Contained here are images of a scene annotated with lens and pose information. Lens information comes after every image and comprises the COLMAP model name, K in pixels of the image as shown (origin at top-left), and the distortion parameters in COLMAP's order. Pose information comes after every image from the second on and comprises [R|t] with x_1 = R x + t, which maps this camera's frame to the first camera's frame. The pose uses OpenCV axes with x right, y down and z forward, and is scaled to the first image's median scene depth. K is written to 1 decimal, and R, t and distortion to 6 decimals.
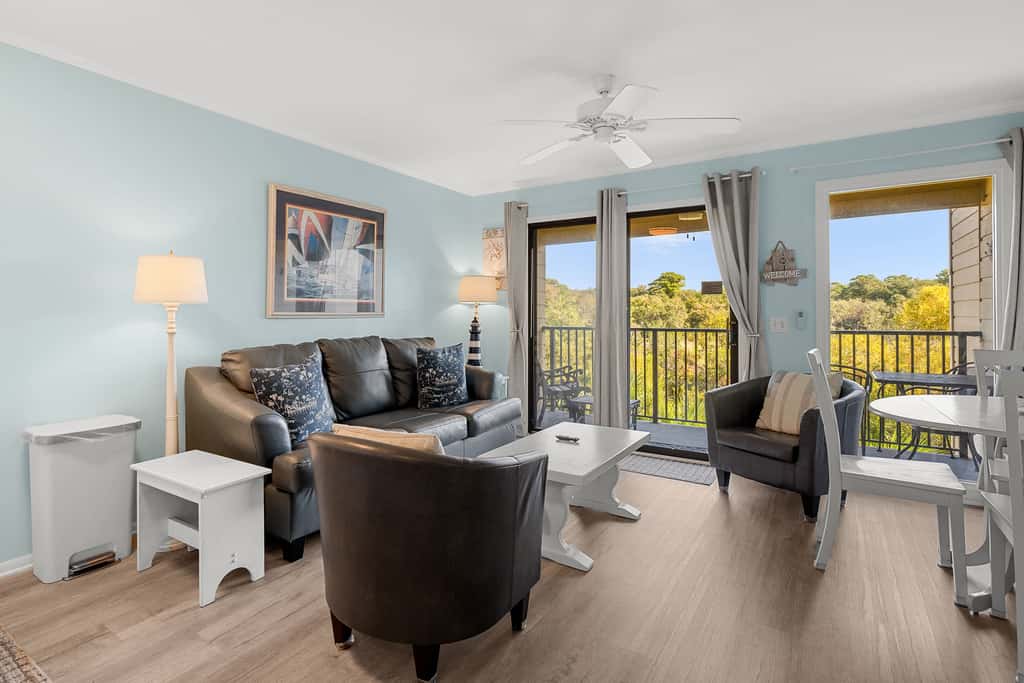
lens RADIAL K [[518.3, 0, 470.3], [0, 518.3, 304.6], [0, 0, 1]] dist [-0.000891, -0.000125]
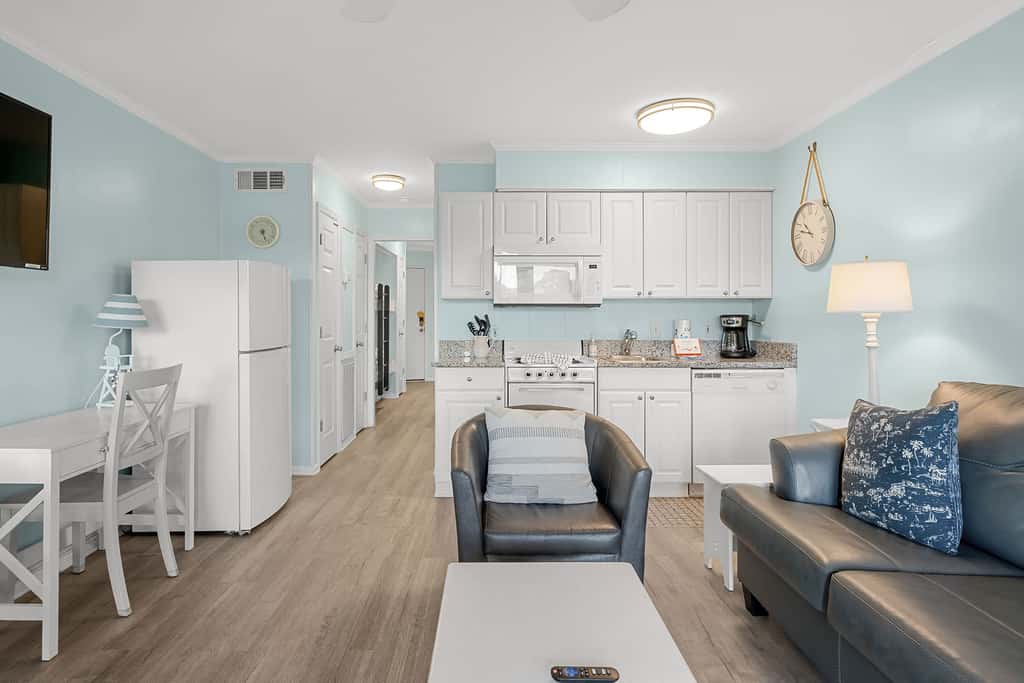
lens RADIAL K [[584.0, 0, 485.2], [0, 584.0, 315.2], [0, 0, 1]] dist [-0.036434, -0.000061]
pose [[-0.825132, 0.001875, -0.564937, 0.382208], [0.009556, 0.999898, -0.010639, 0.002843], [0.564859, -0.014177, -0.825066, 1.029914]]
